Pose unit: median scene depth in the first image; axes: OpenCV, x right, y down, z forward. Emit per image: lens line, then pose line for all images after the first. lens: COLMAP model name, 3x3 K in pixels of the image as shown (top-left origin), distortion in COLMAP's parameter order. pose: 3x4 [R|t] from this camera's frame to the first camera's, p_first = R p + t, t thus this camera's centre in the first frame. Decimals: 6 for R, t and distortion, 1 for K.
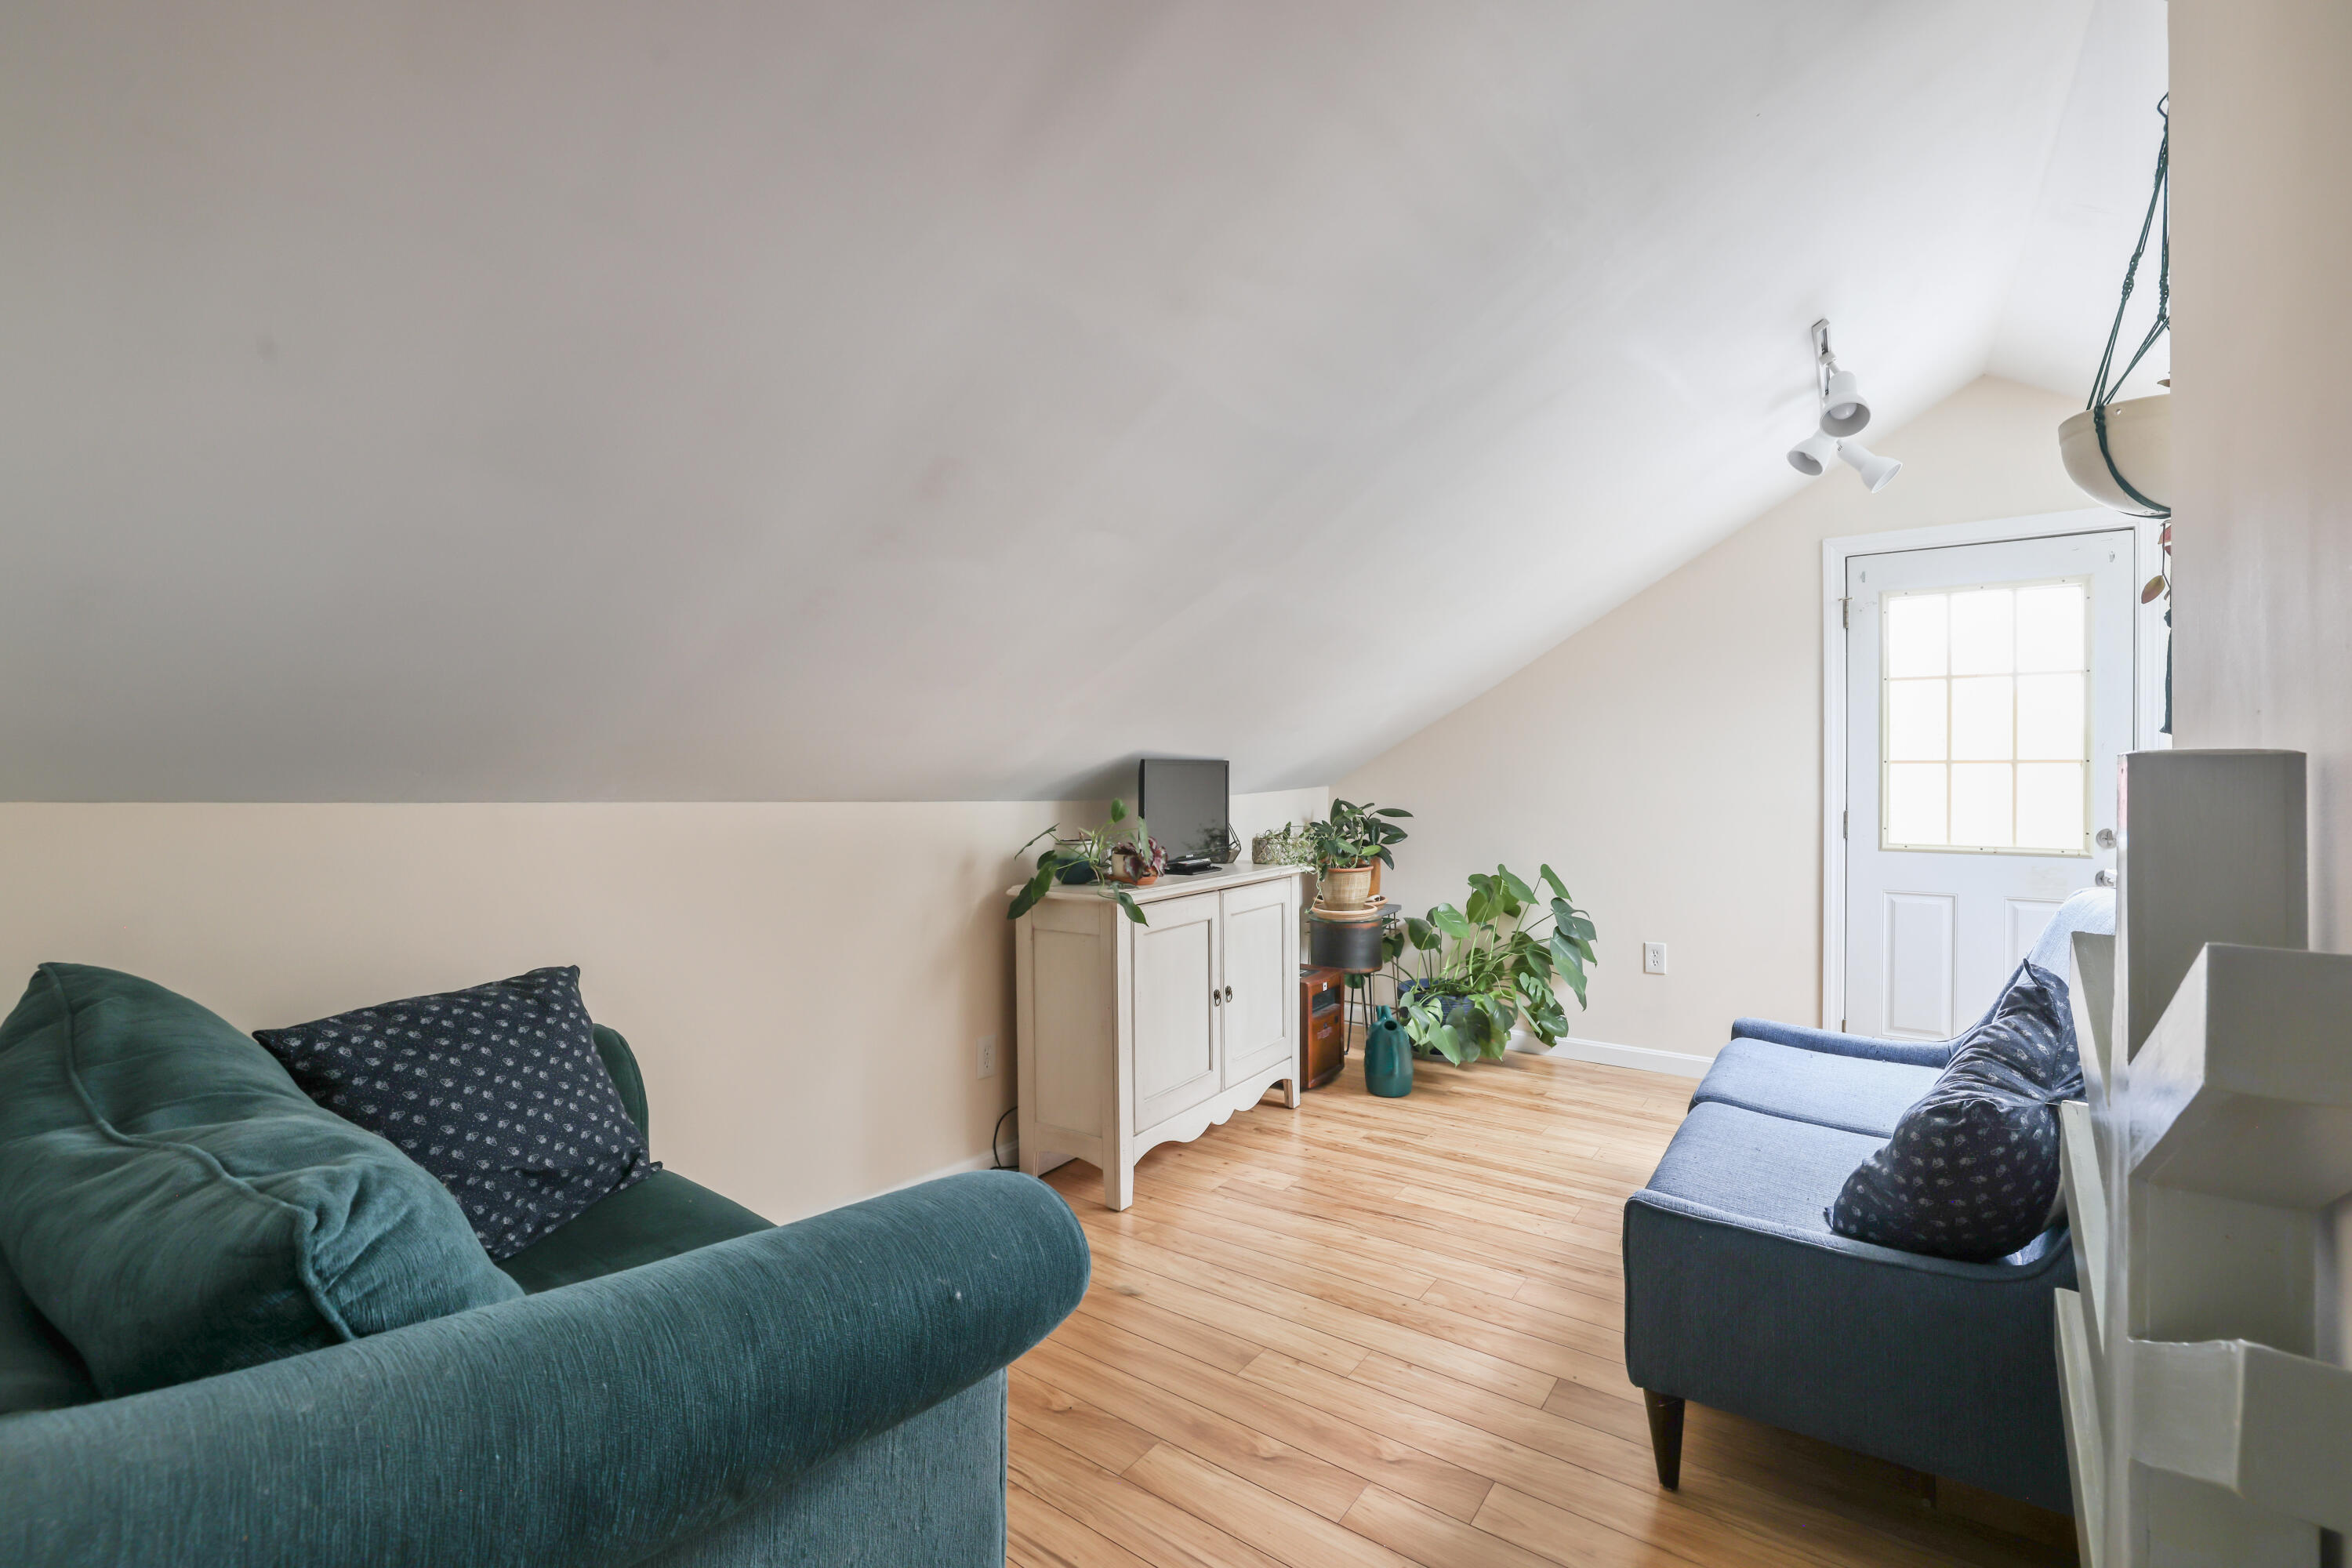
lens RADIAL K [[993.1, 0, 1183.1], [0, 993.1, 788.2], [0, 0, 1]] dist [-0.004133, 0.002433]
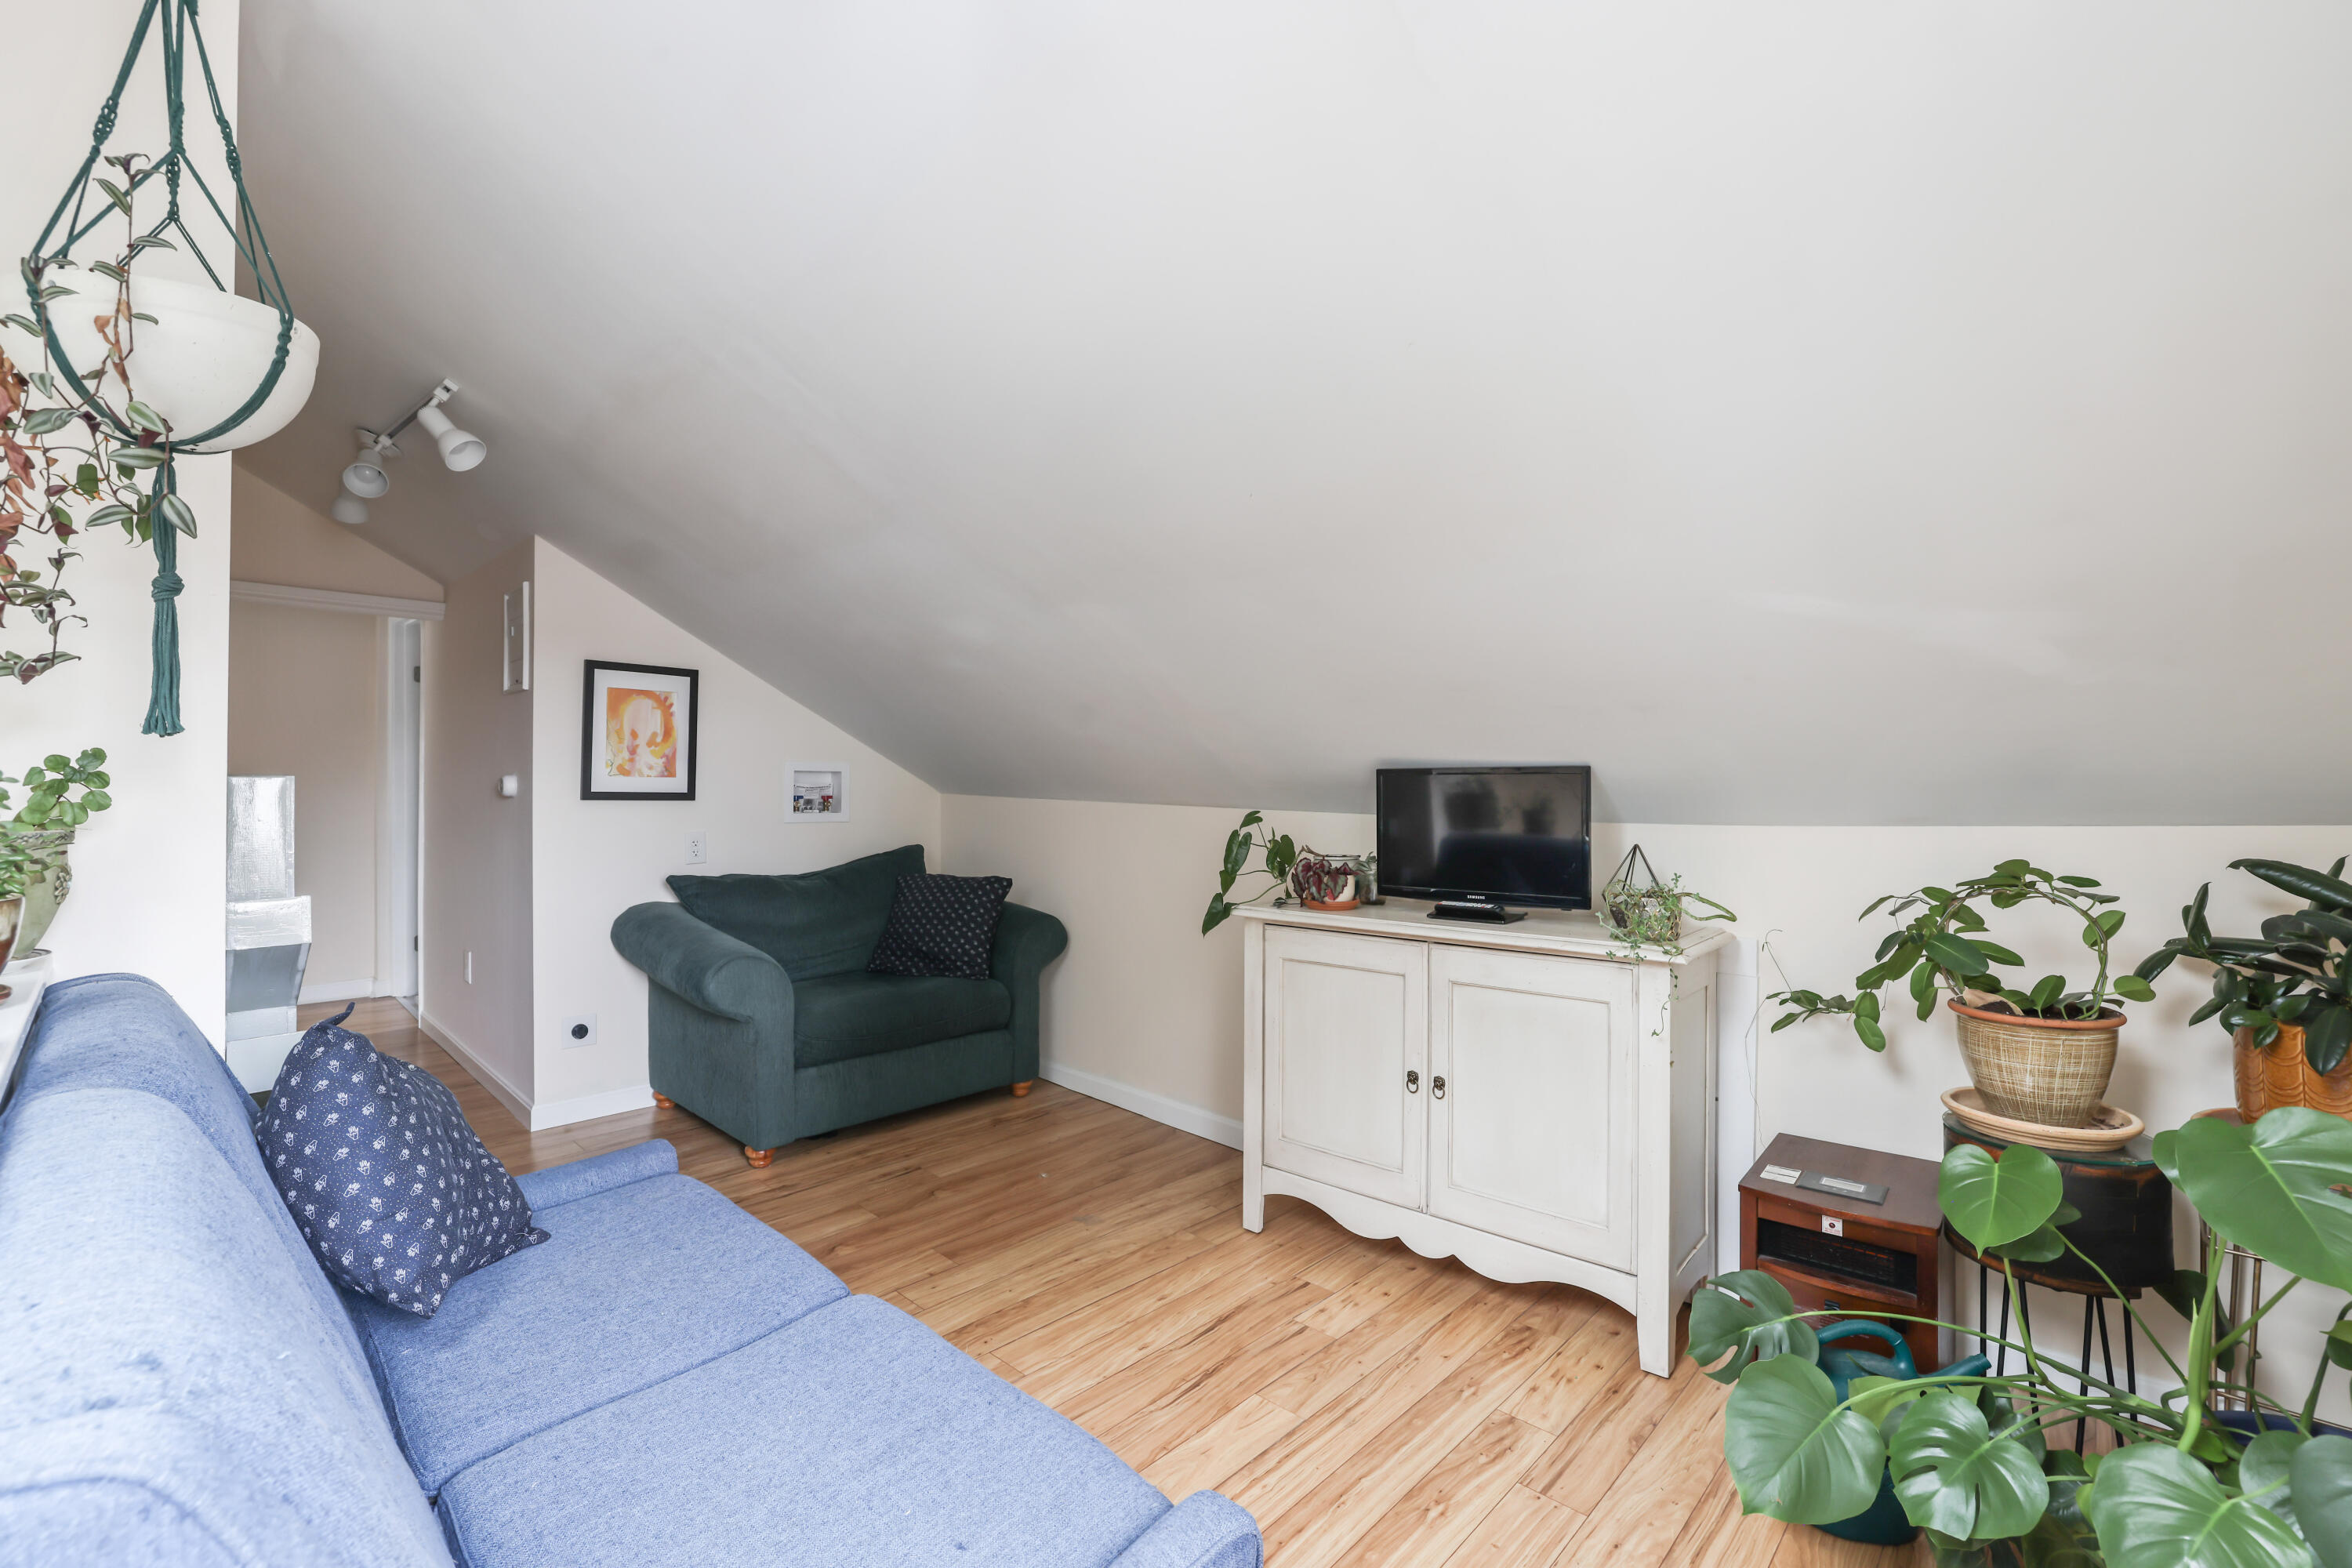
lens RADIAL K [[993.1, 0, 1181.9], [0, 993.1, 794.5], [0, 0, 1]] dist [-0.004133, 0.002433]
pose [[-0.135862, -0.005668, -0.990712, 0.874665], [-0.006325, 0.999968, -0.004853, -0.004445], [0.990708, 0.005606, -0.135893, 0.998455]]
